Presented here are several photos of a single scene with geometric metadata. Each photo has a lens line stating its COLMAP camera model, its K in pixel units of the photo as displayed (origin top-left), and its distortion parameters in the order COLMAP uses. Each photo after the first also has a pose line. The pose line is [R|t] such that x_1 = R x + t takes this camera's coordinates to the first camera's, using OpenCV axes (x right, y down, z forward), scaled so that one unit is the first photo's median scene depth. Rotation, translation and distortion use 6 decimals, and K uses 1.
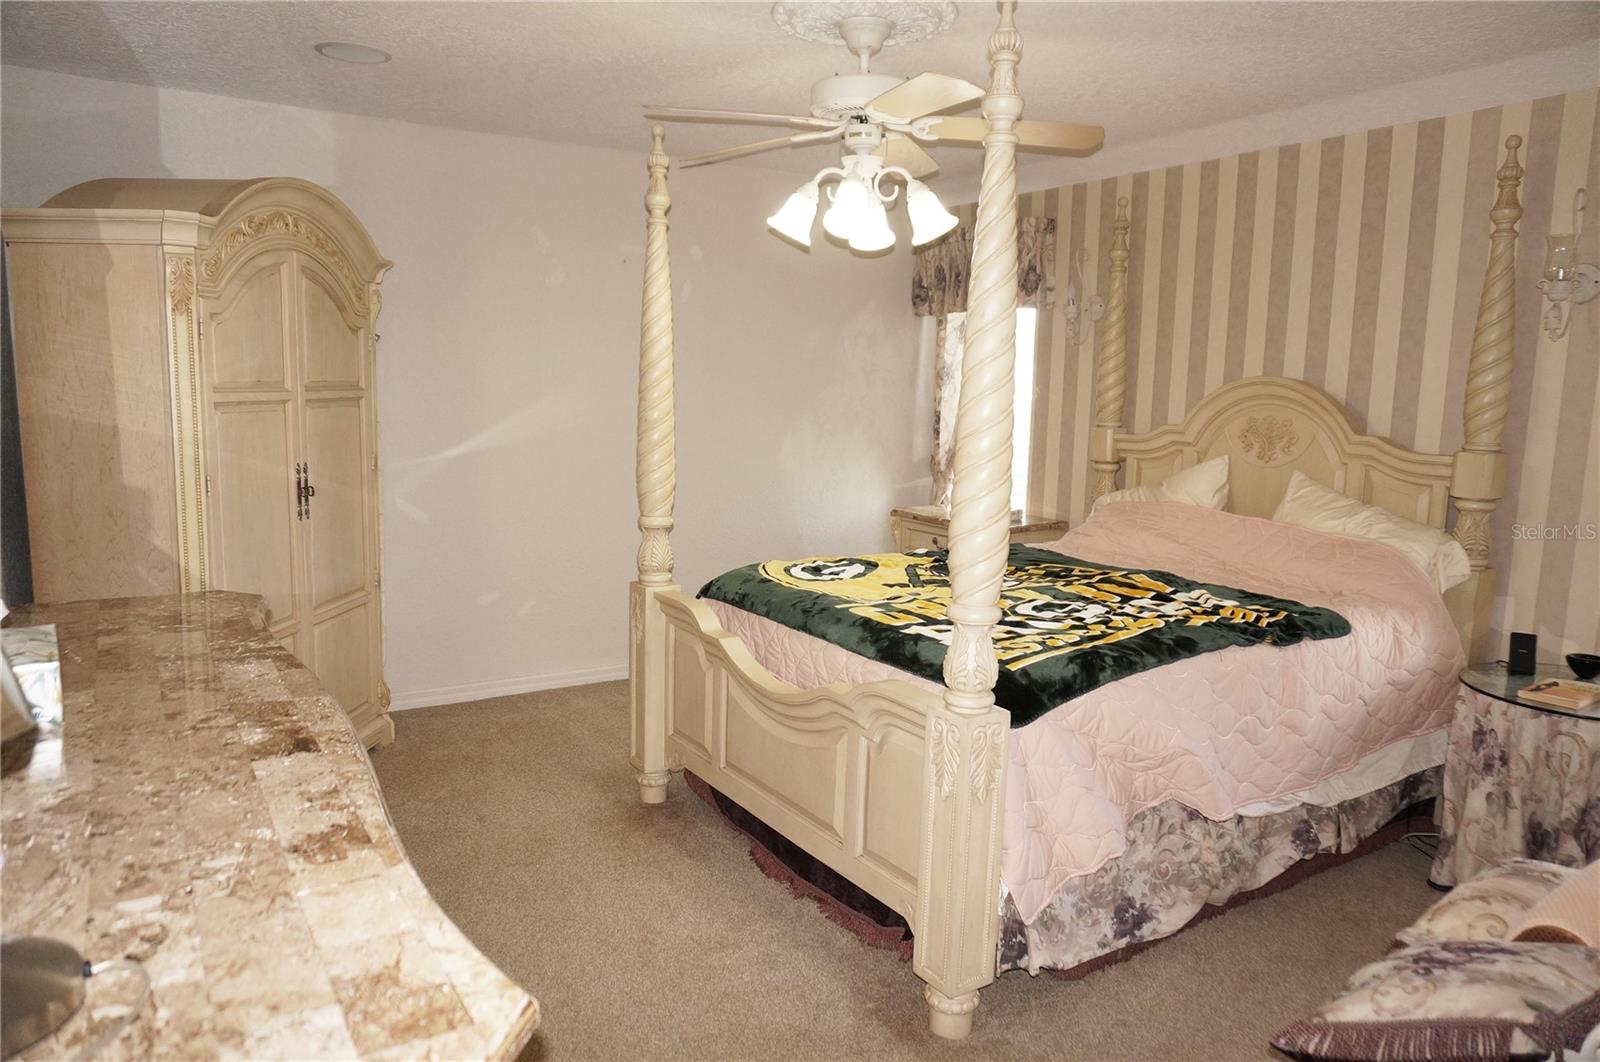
lens RADIAL K [[1061.1, 0, 797.6], [0, 1061.1, 544.4], [0, 0, 1]] dist [-0.056956, 0.035844]
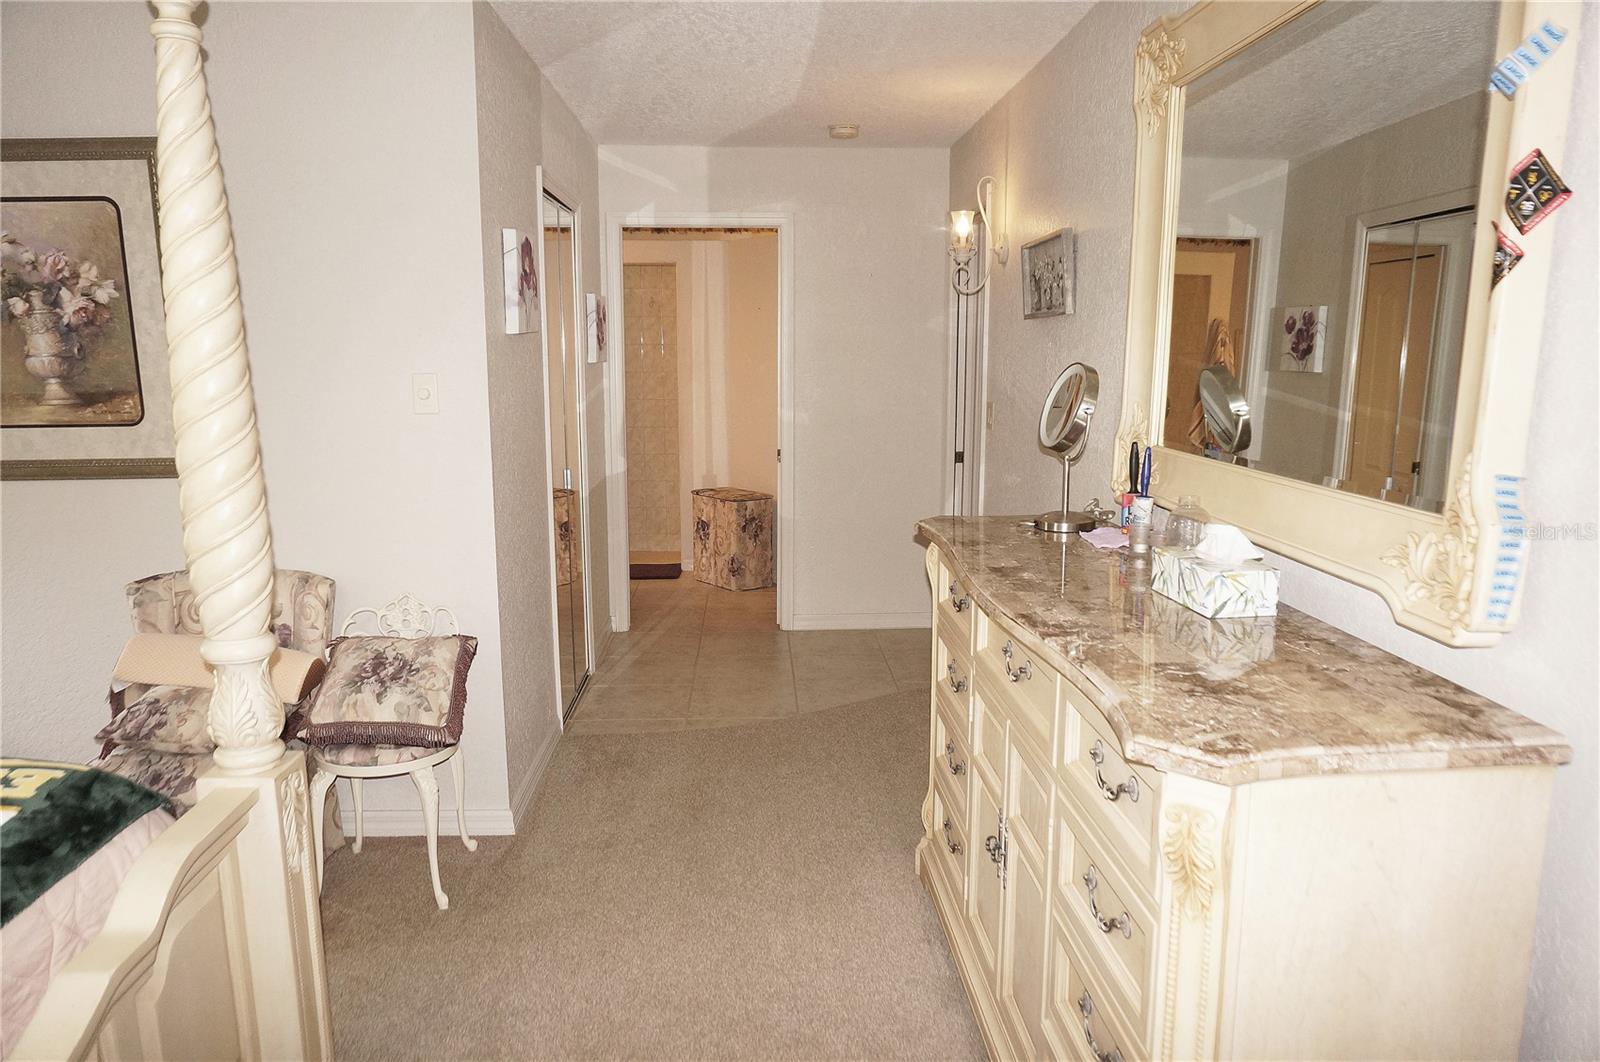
lens RADIAL K [[1061.1, 0, 797.6], [0, 1061.1, 544.4], [0, 0, 1]] dist [-0.056956, 0.035844]
pose [[-0.865520, -0.117294, 0.486946, -0.847790], [0.051624, 0.946126, 0.319658, -0.351989], [-0.498206, 0.301809, -0.812836, 2.114078]]
